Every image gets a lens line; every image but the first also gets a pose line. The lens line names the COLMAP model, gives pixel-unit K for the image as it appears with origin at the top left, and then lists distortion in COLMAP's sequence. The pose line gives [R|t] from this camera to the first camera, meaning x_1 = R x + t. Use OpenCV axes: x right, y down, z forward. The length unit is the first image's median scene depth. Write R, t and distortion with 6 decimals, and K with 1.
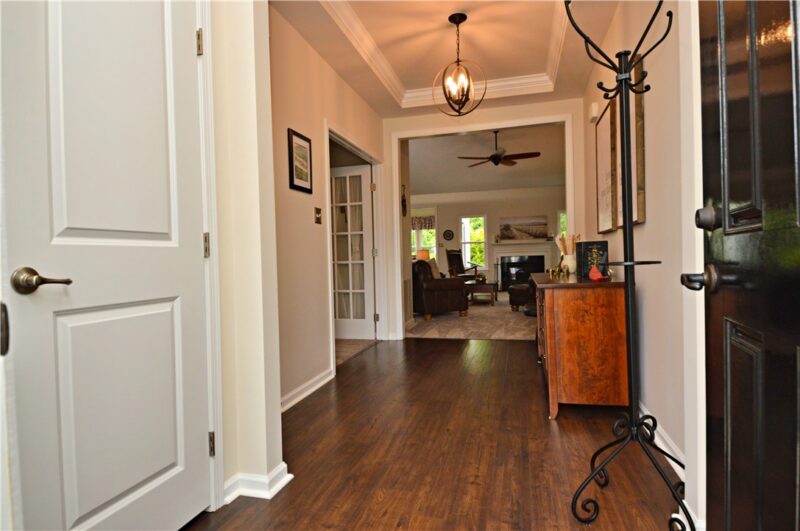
lens RADIAL K [[444.5, 0, 389.5], [0, 444.5, 265.3], [0, 0, 1]] dist [0.035447, -0.046236]
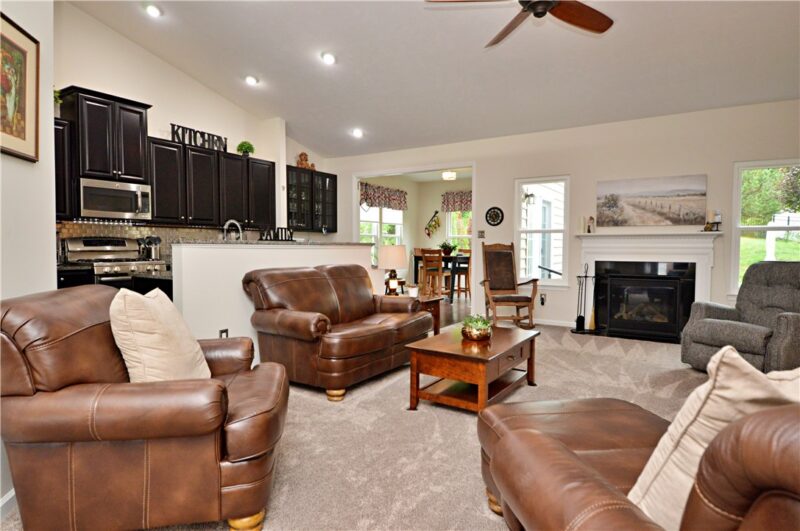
lens RADIAL K [[448.3, 0, 400.0], [0, 448.3, 265.5], [0, 0, 1]] dist [0.001708, -0.000904]
pose [[0.955851, 0.042504, -0.290761, 0.188149], [-0.033225, 0.998771, 0.036778, -0.025765], [0.291967, -0.025494, 0.956089, 0.466248]]
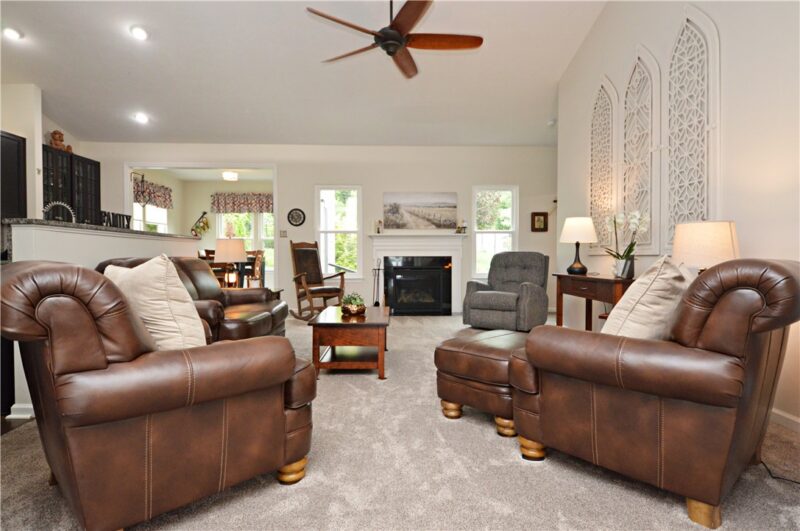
lens RADIAL K [[444.5, 0, 389.5], [0, 444.5, 265.3], [0, 0, 1]] dist [0.035447, -0.046236]
pose [[0.956013, 0.020004, 0.292642, 0.082204], [-0.020312, 0.999792, -0.001989, -0.006948], [-0.292621, -0.004042, 0.956220, 0.425524]]
